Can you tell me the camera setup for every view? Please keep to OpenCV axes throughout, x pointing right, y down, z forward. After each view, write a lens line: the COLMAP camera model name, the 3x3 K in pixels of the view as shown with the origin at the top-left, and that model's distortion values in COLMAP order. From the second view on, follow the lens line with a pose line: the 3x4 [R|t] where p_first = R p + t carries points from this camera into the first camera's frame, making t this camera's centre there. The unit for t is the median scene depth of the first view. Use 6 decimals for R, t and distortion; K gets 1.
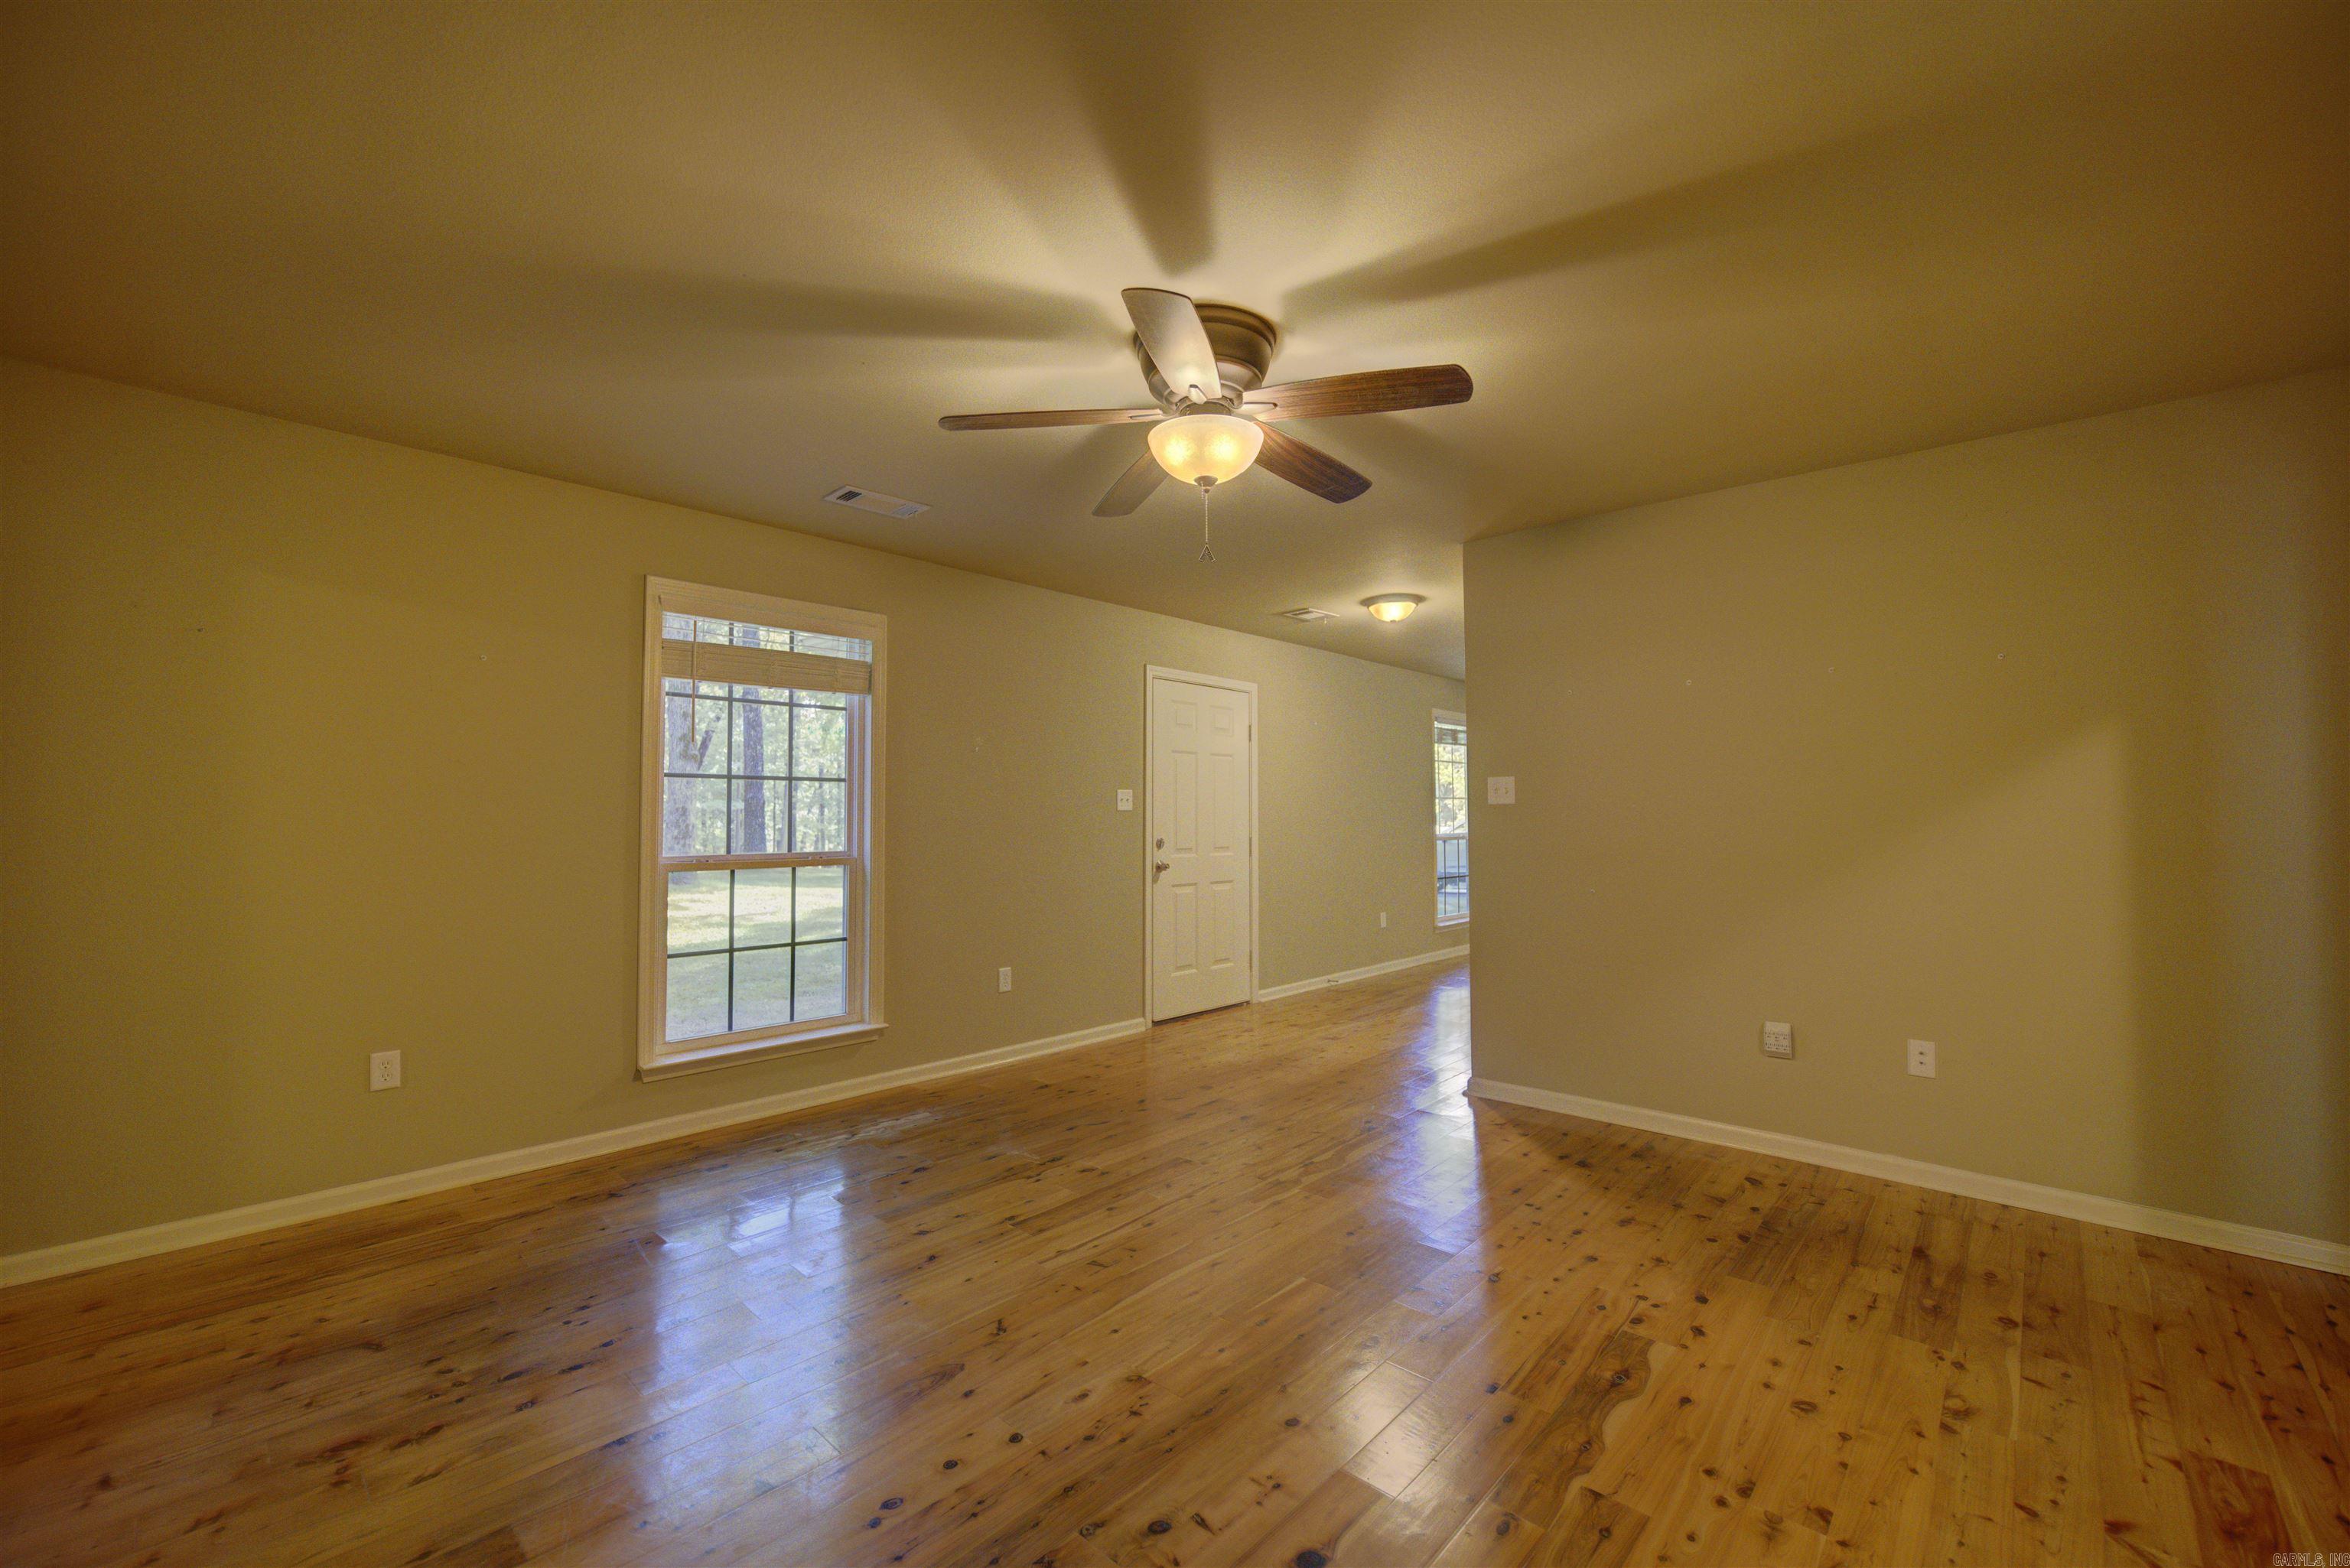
lens RADIAL K [[970.4, 0, 1171.2], [0, 970.4, 768.1], [0, 0, 1]] dist [-0.021493, 0.001133]
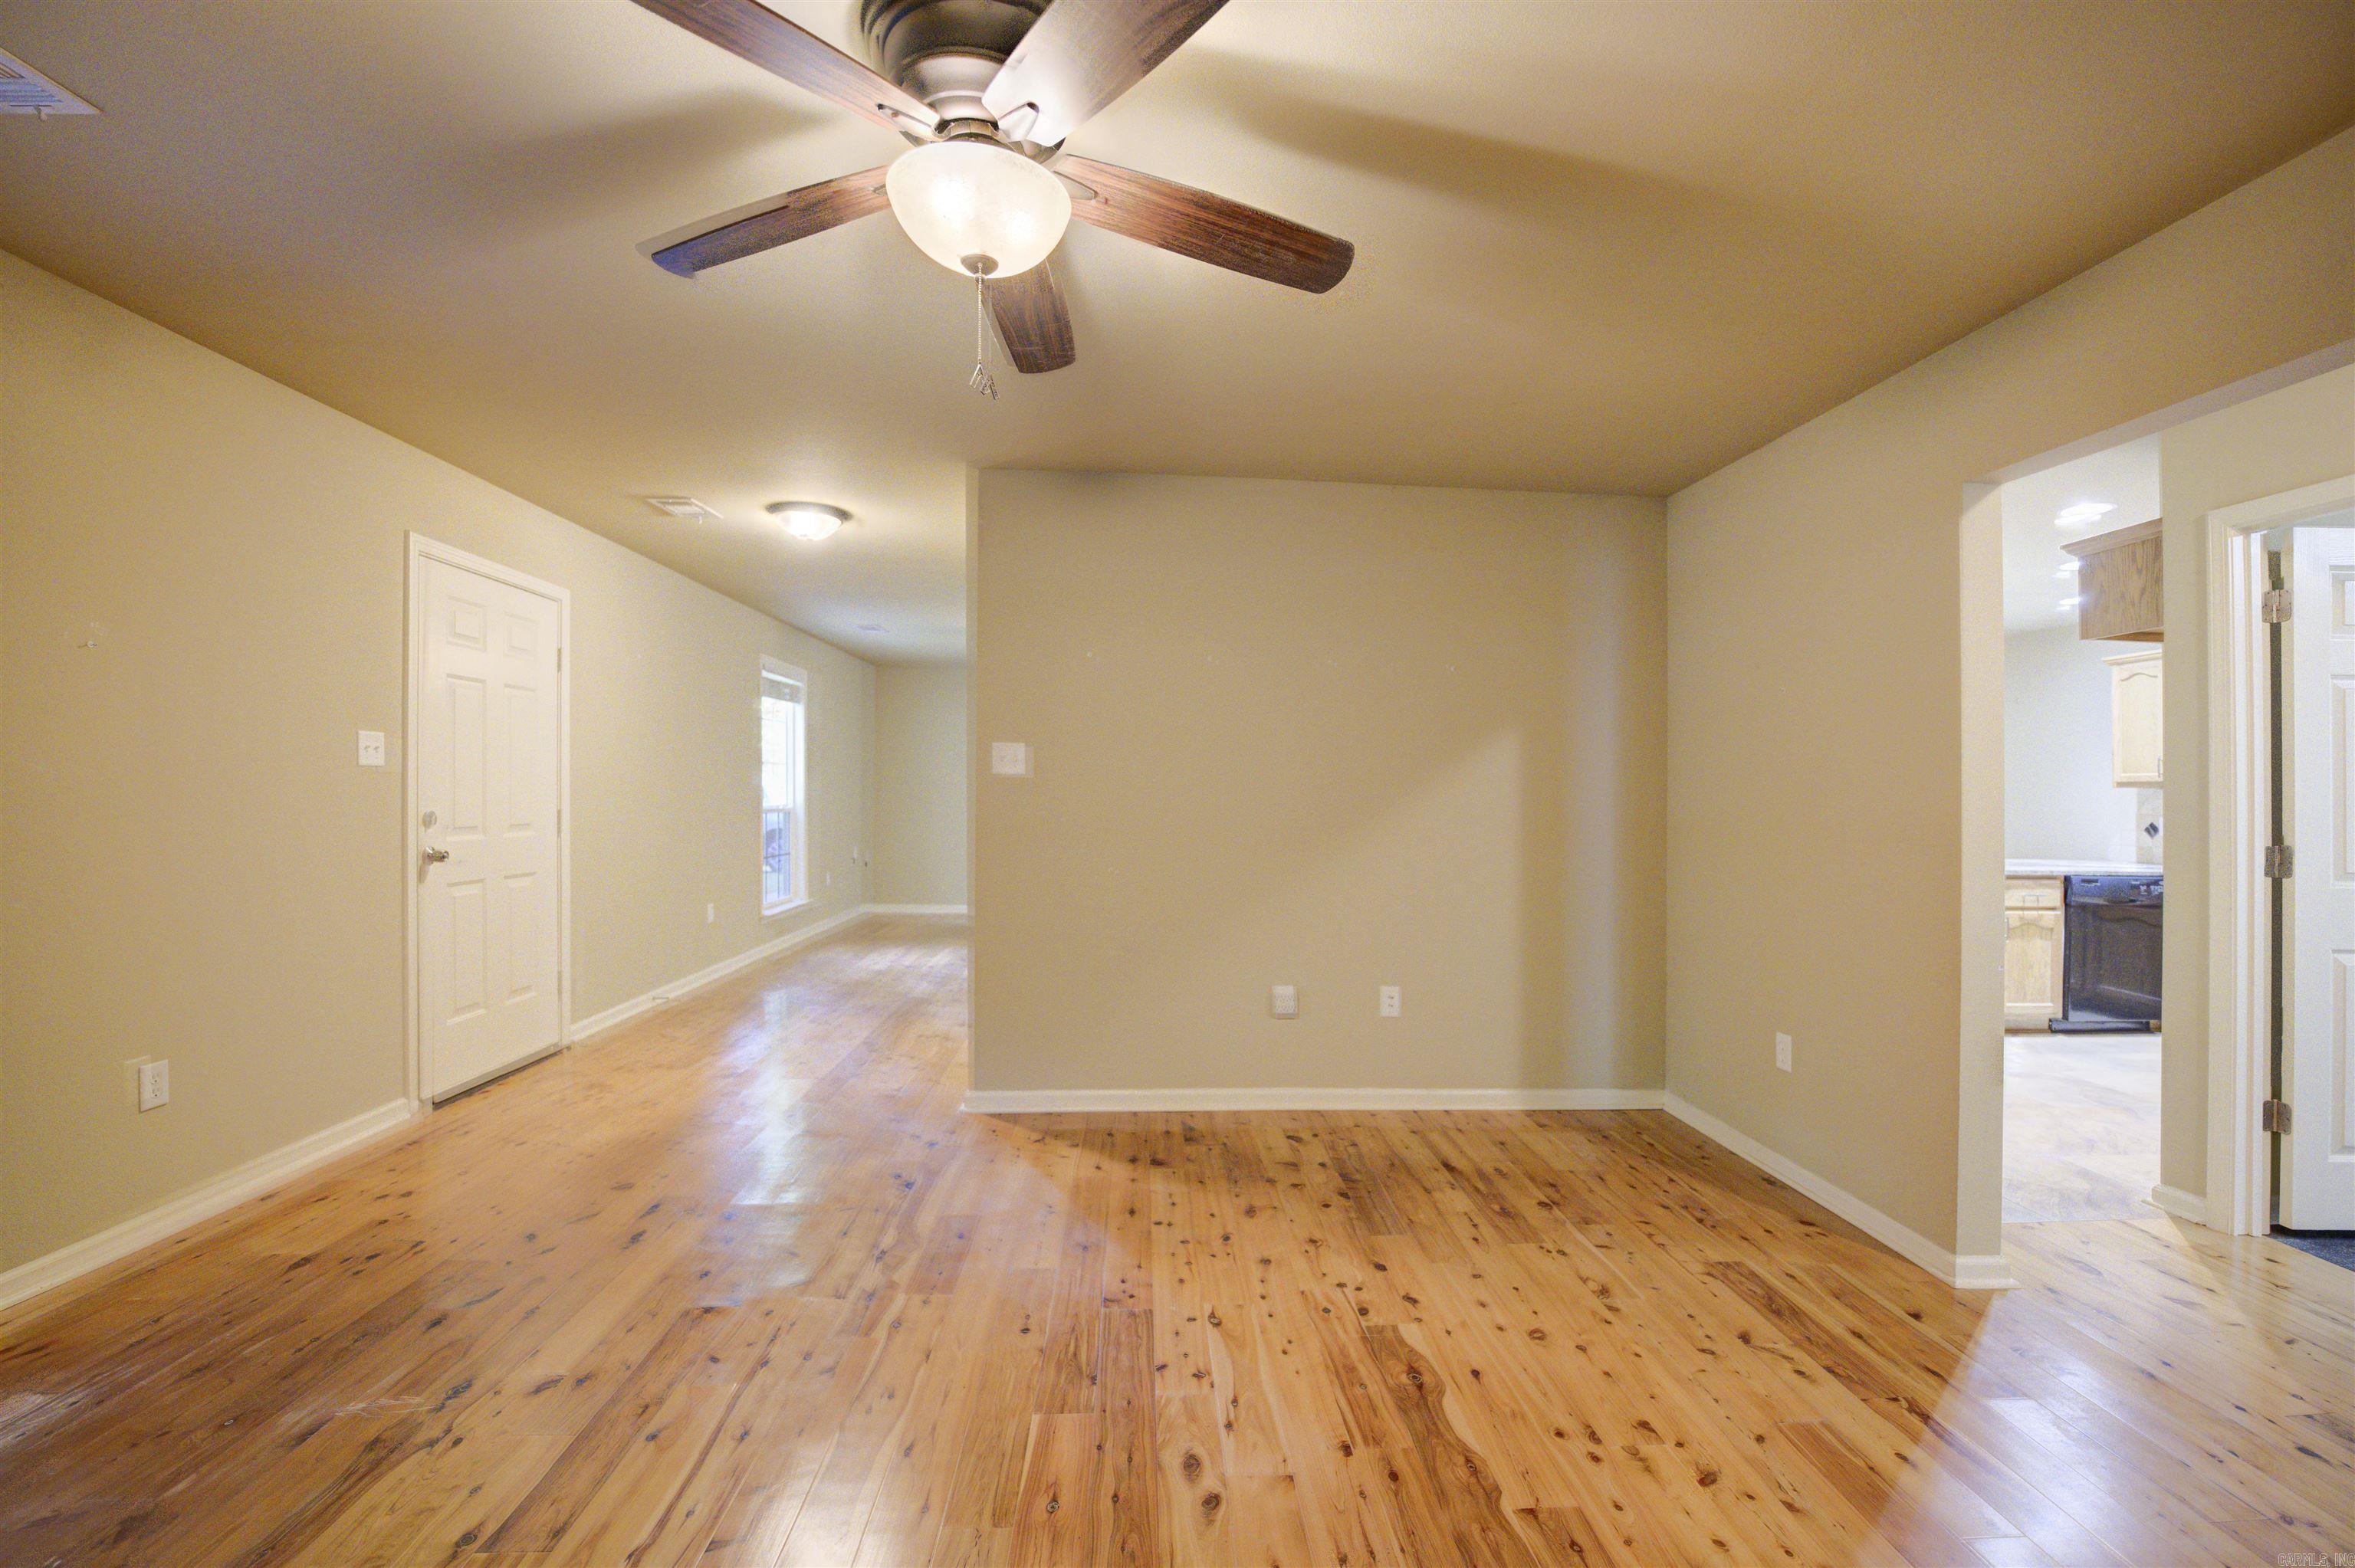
lens RADIAL K [[1013.1, 0, 1235.2], [0, 1013.1, 786.1], [0, 0, 1]] dist [-0.024527, 0.000732]
pose [[0.663917, 0.018934, 0.747566, -0.290081], [-0.056334, 0.998105, 0.024751, 0.020075], [-0.745681, -0.058546, 0.663726, 0.348065]]
